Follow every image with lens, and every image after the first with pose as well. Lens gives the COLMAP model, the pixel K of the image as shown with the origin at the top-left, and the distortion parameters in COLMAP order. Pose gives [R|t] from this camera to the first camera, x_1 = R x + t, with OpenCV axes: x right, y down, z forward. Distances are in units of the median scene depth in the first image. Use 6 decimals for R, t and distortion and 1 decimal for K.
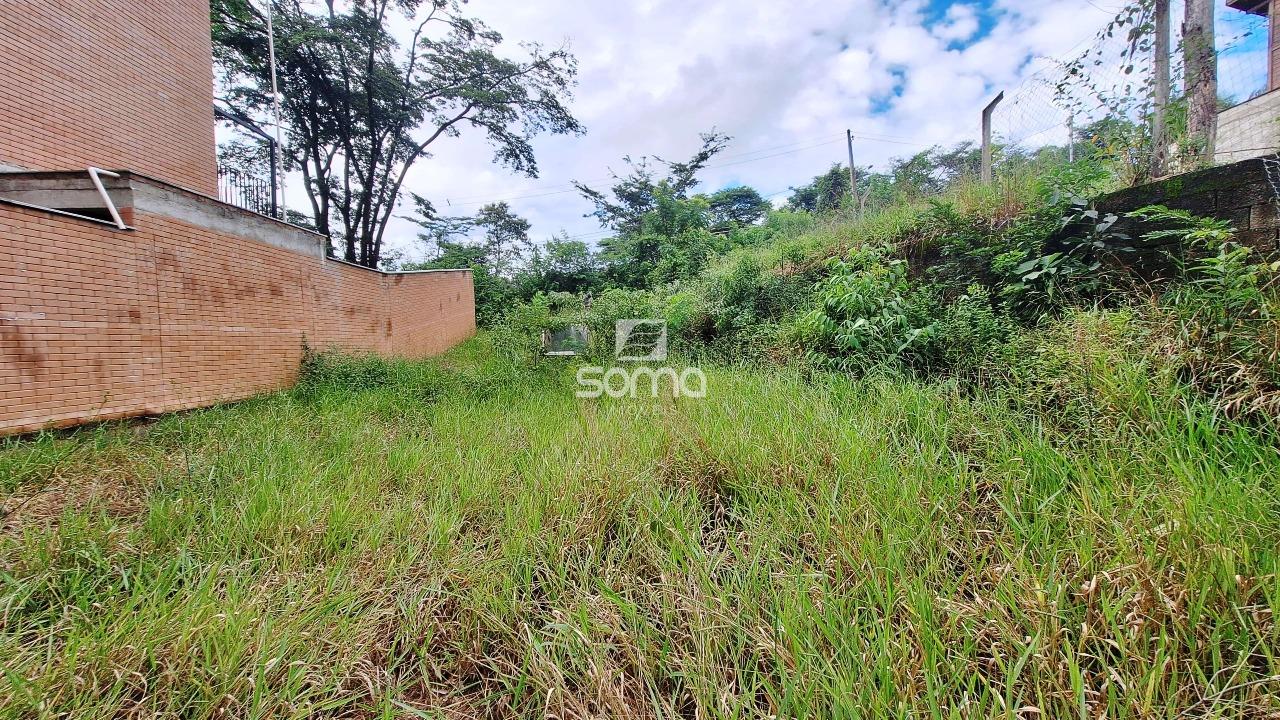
lens RADIAL K [[511.9, 0, 640.7], [0, 511.9, 346.0], [0, 0, 1]] dist [0.002432, 0.000517]
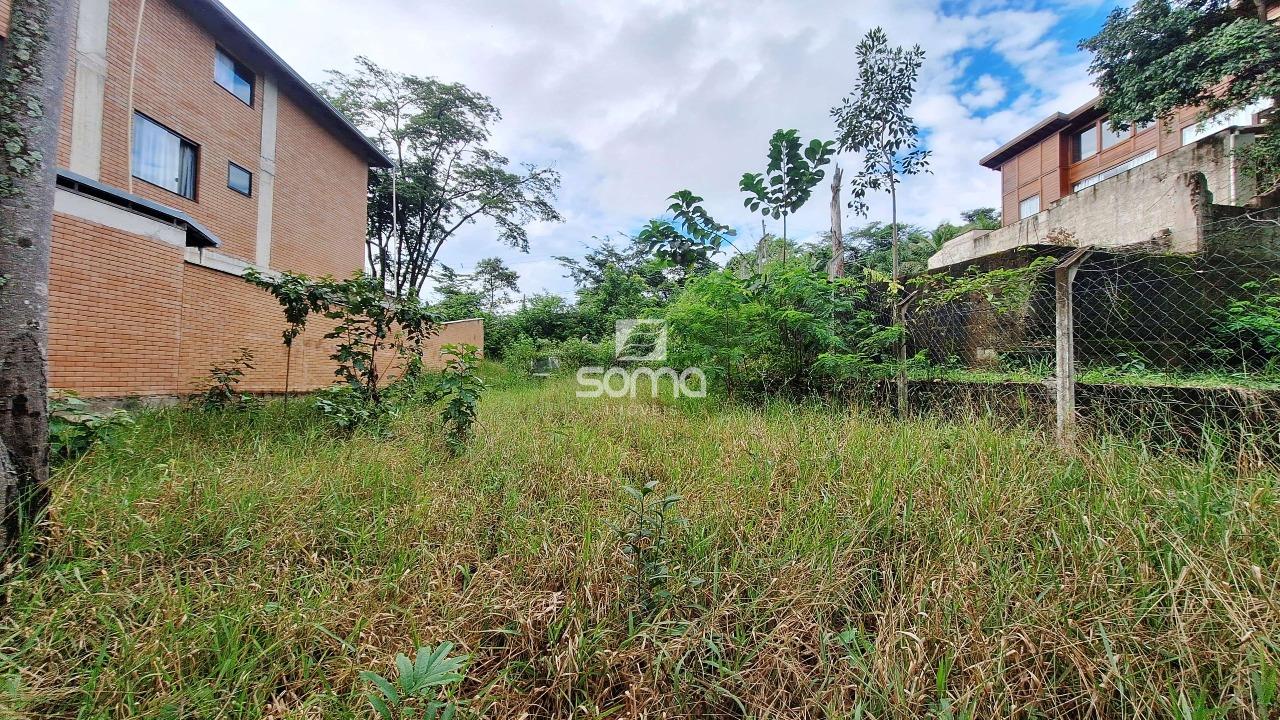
lens RADIAL K [[511.9, 0, 647.7], [0, 511.9, 358.0], [0, 0, 1]] dist [0.002432, 0.000517]
pose [[0.998241, 0.029631, 0.051358, 0.060306], [-0.027075, 0.998394, -0.049770, 0.020754], [-0.052750, 0.048292, 0.997439, -0.411327]]
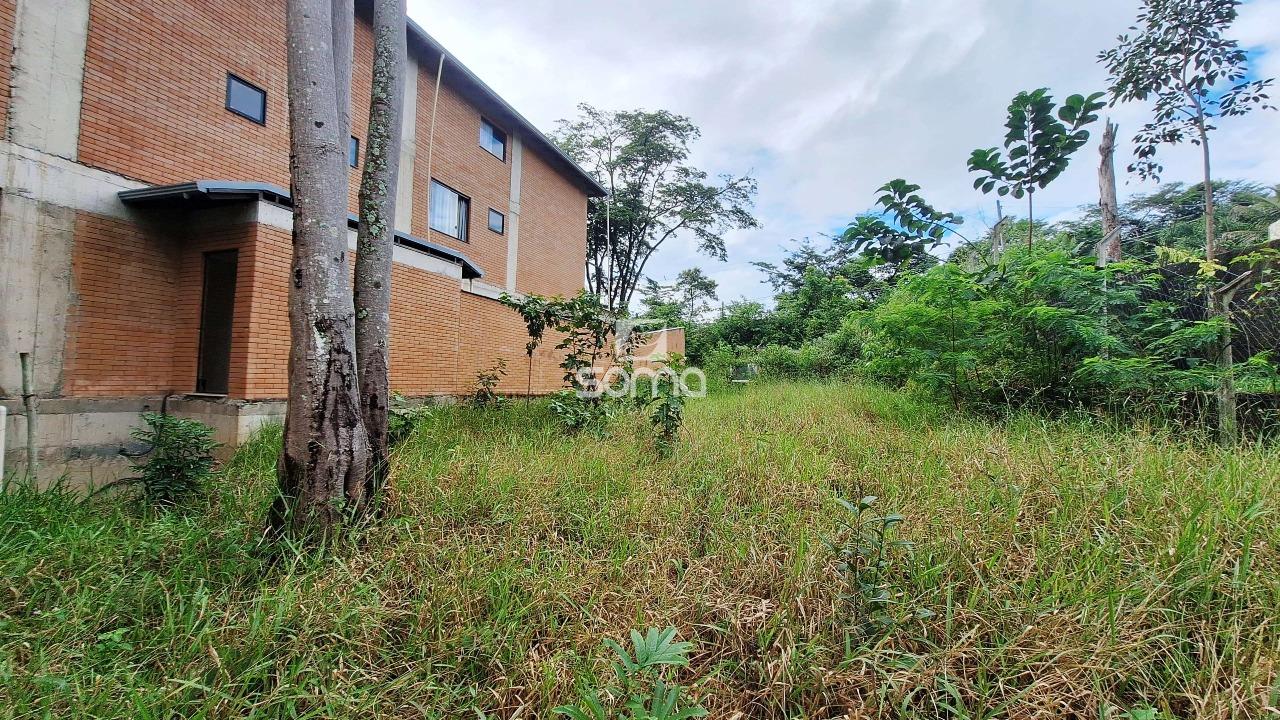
lens RADIAL K [[511.9, 0, 646.6], [0, 511.9, 357.8], [0, 0, 1]] dist [0.002432, 0.000517]
pose [[0.945467, 0.019947, -0.325108, 0.057640], [-0.038211, 0.998024, -0.049889, 0.020415], [0.323470, 0.059591, 0.944360, -0.415043]]
